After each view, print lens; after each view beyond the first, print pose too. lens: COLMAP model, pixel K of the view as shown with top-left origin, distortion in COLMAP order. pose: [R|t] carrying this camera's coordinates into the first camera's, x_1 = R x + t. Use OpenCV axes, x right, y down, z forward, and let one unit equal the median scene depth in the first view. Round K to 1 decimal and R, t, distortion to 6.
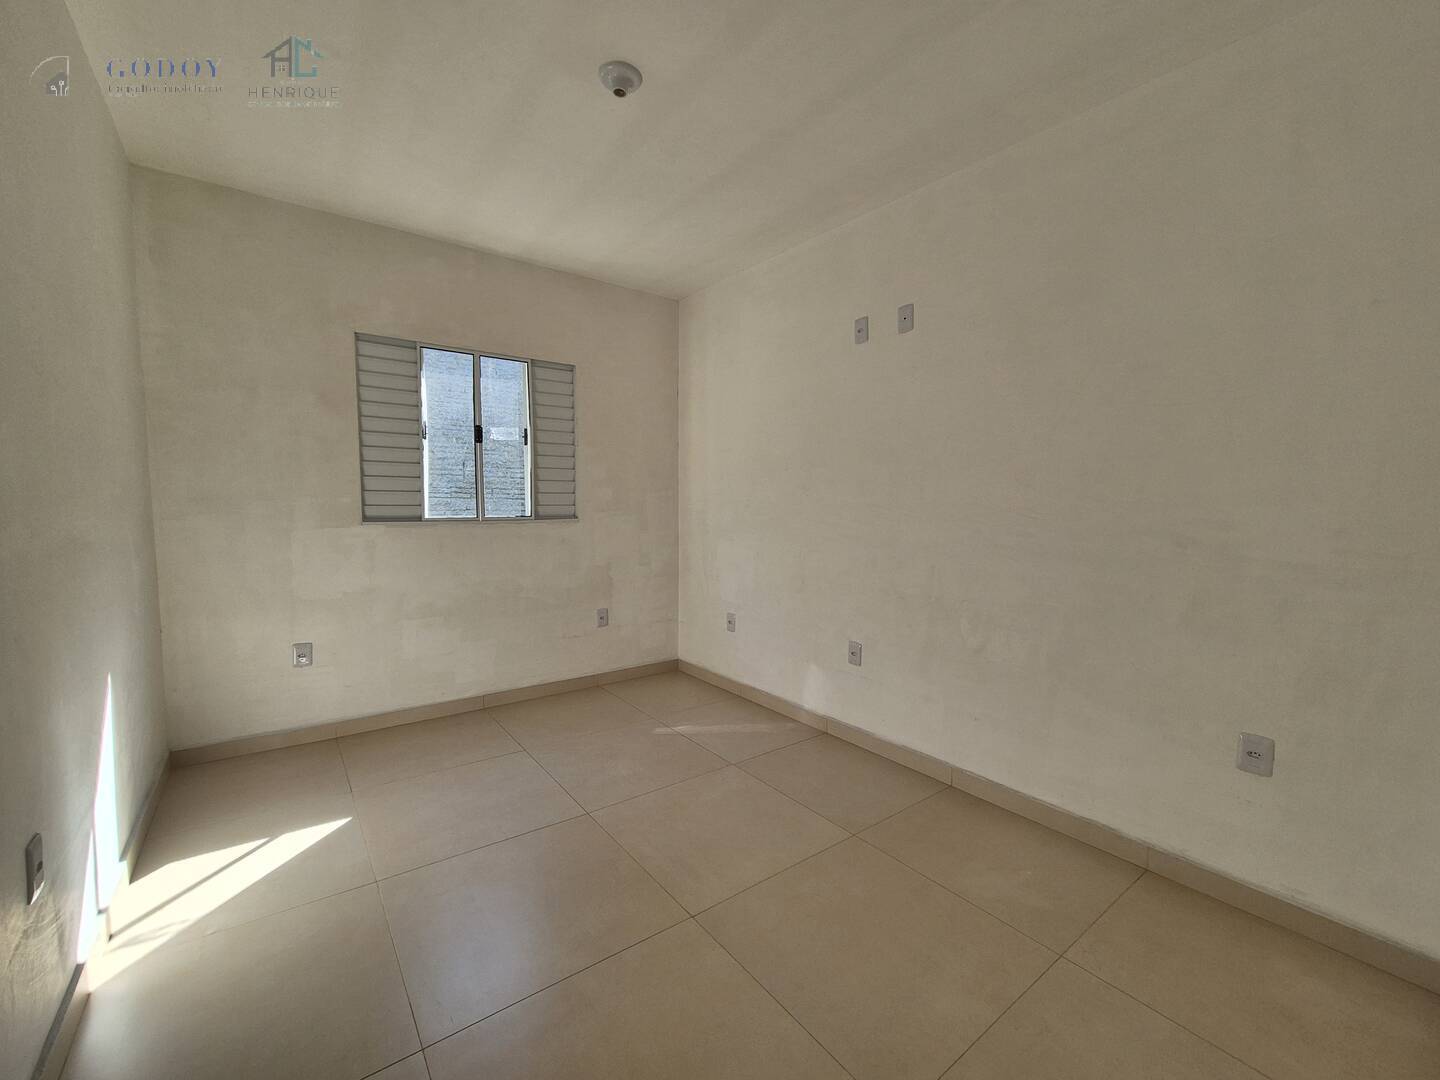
lens RADIAL K [[592.9, 0, 709.8], [0, 592.9, 532.2], [0, 0, 1]] dist [0.002777, 0.001658]
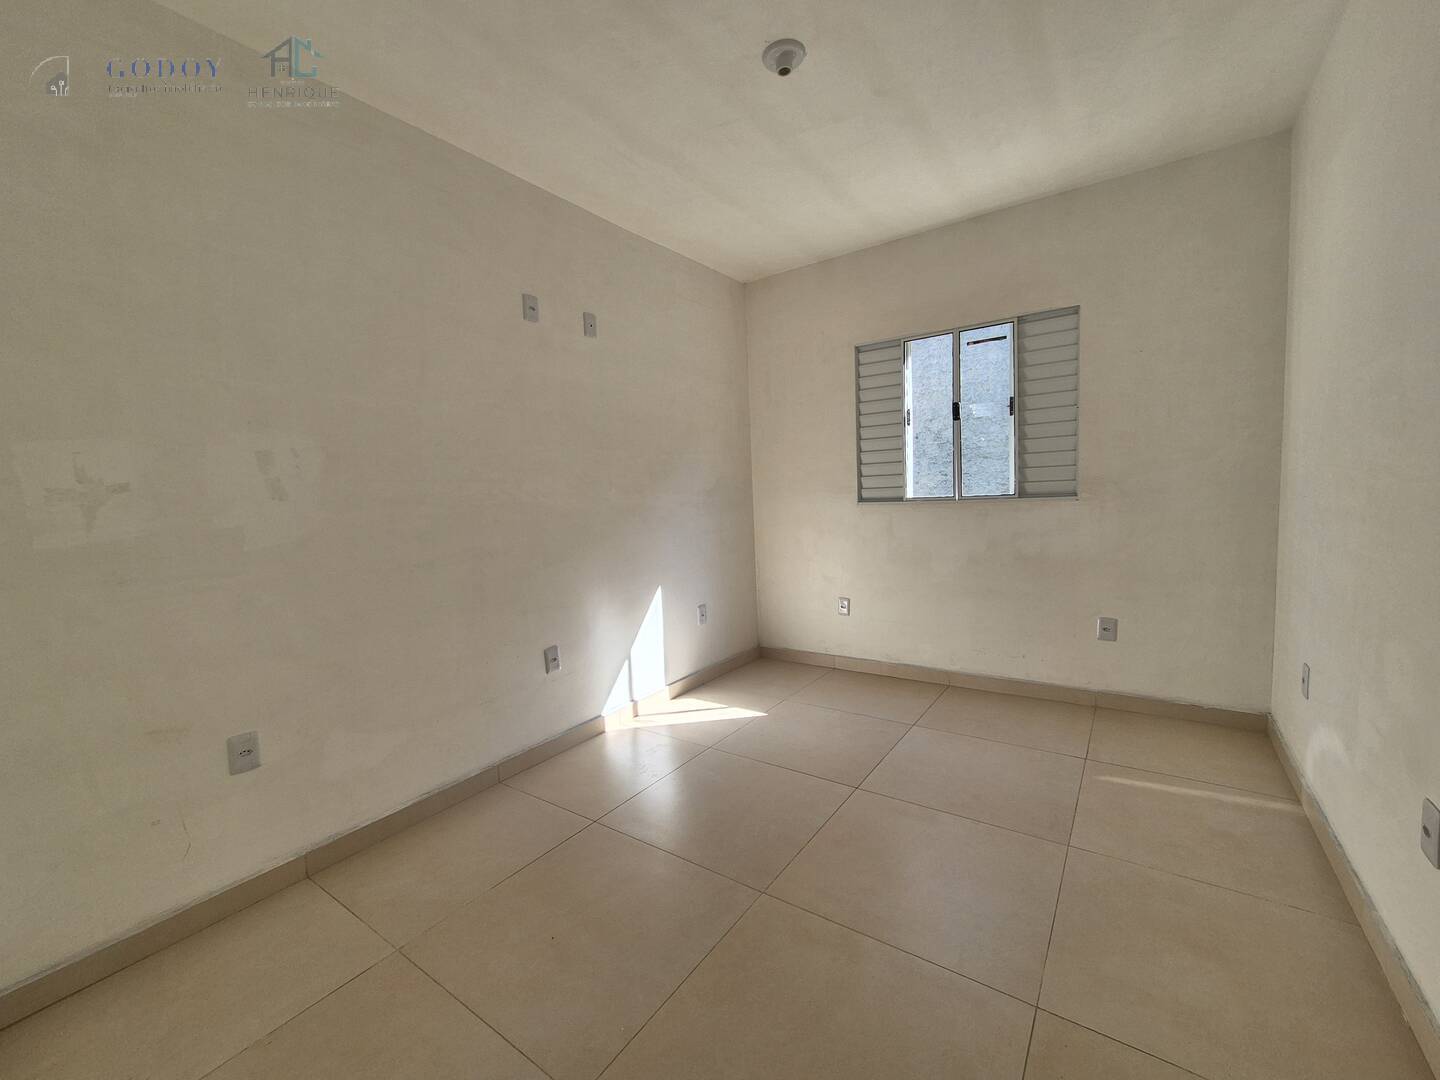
lens RADIAL K [[592.9, 0, 710.4], [0, 592.9, 540.6], [0, 0, 1]] dist [0.002777, 0.001658]
pose [[0.307649, 0.065715, -0.949228, 0.455151], [-0.000531, 0.997624, 0.068893, -0.020741], [0.951500, -0.020691, 0.306953, 0.306492]]
